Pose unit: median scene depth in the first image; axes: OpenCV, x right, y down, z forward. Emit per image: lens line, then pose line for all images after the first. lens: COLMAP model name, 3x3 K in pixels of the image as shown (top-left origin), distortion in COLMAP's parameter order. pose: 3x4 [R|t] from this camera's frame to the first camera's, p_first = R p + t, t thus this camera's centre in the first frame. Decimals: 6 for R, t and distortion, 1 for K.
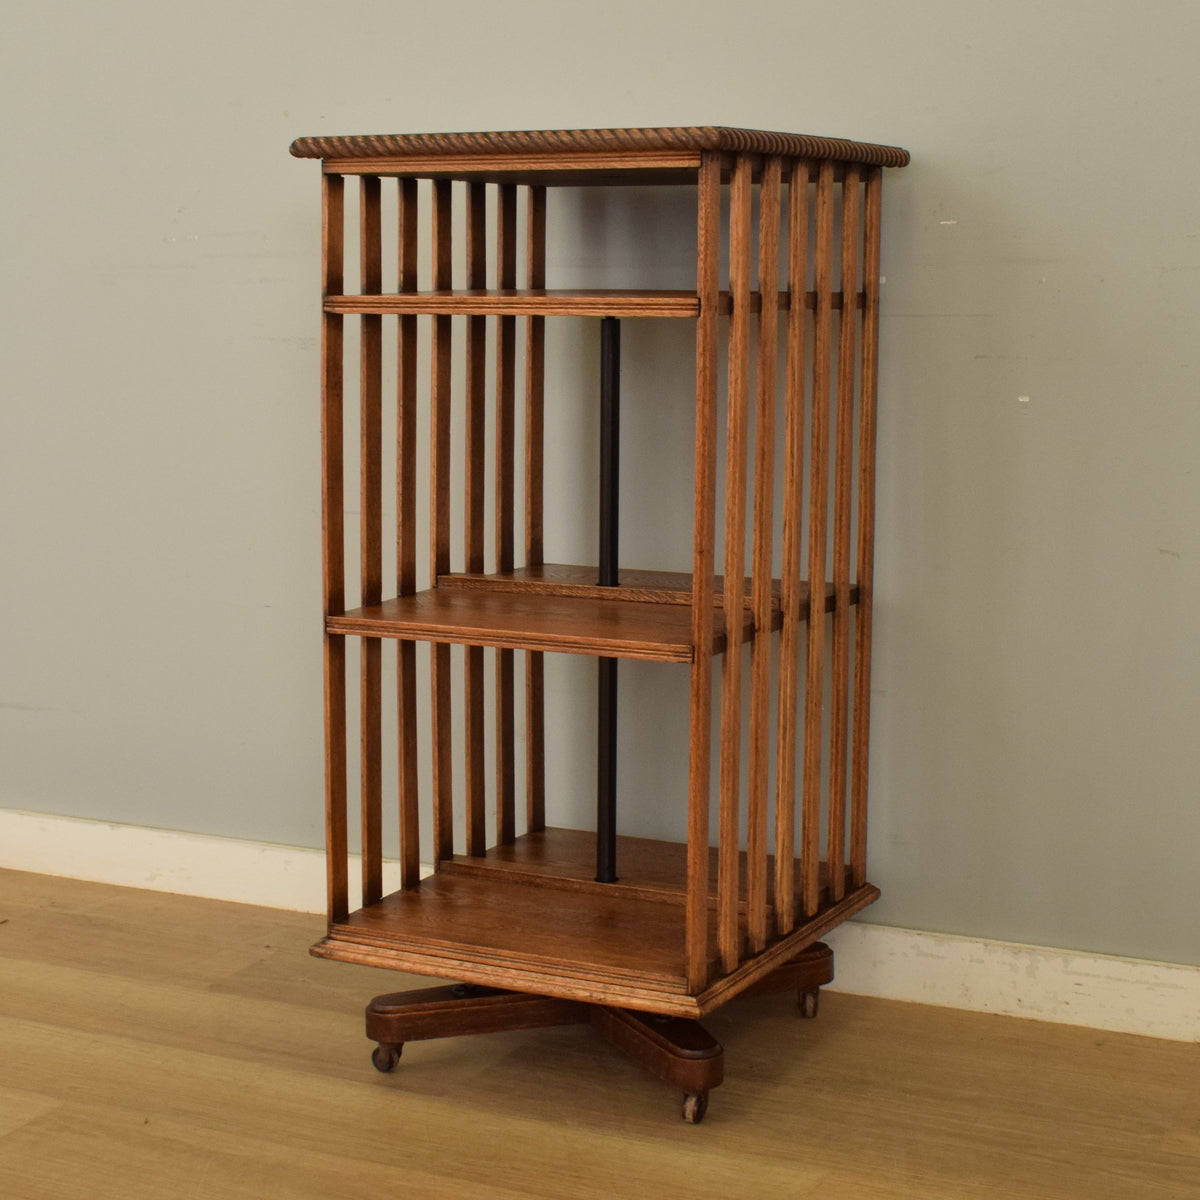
lens RADIAL K [[2328.0, 0, 610.6], [0, 2328.0, 603.5], [0, 0, 1]] dist [-0.082403, 0.024954]
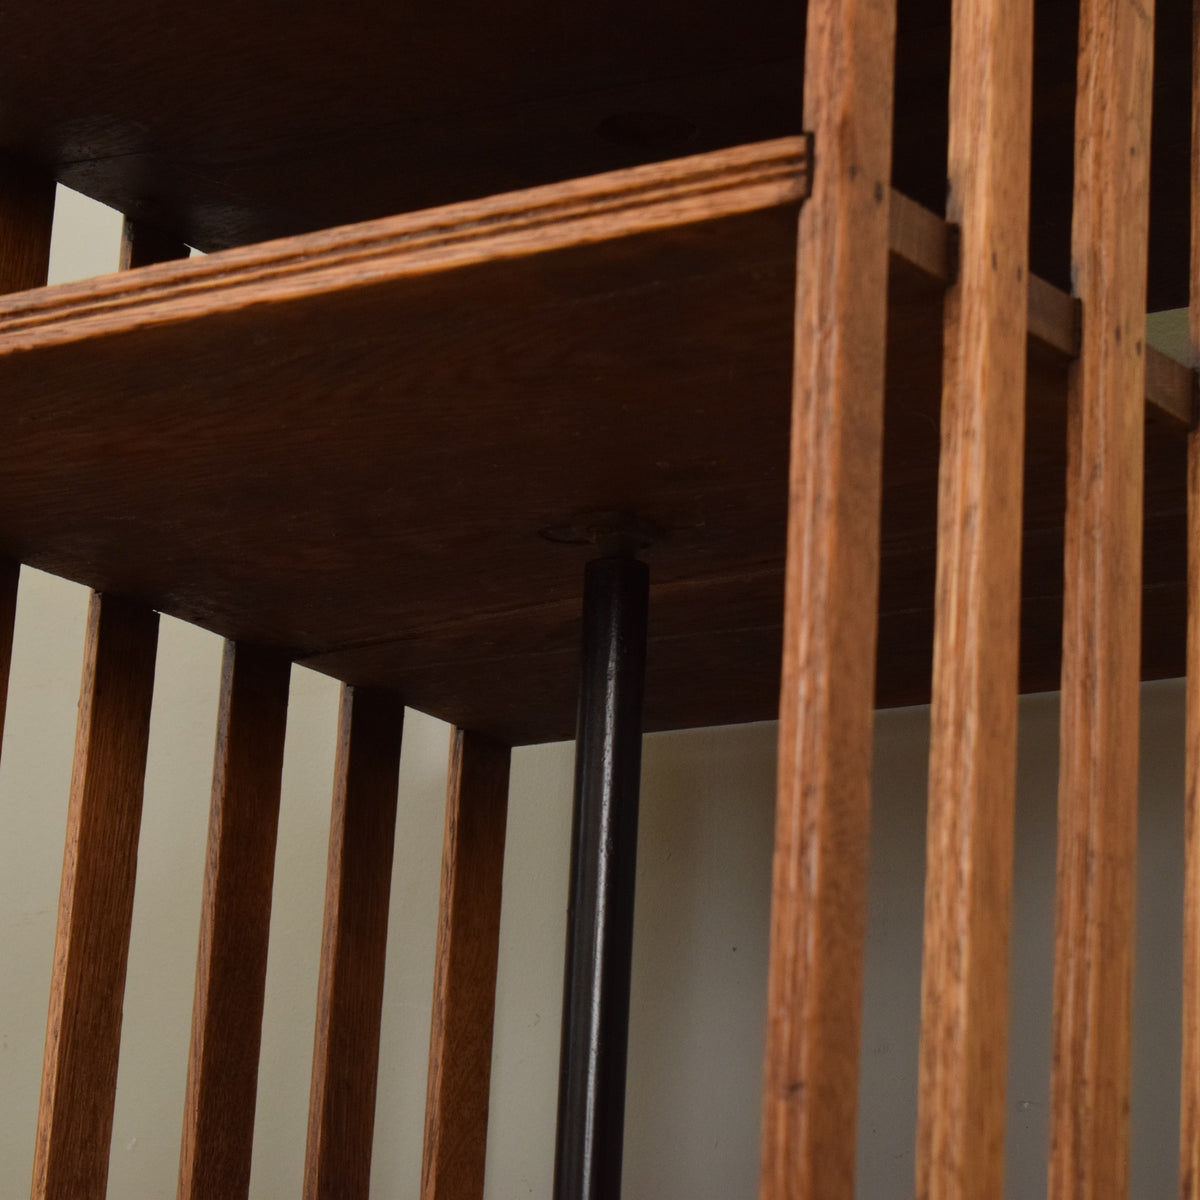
lens RADIAL K [[4072.6, 0, 600.0], [0, 4072.6, 600.0], [0, 0, 1]] dist [0.030018, 2.717056]
pose [[0.991768, 0.009339, -0.127706, 0.066927], [-0.059684, 0.916086, -0.396516, 0.094309], [0.113286, 0.400874, 0.909102, 0.530888]]
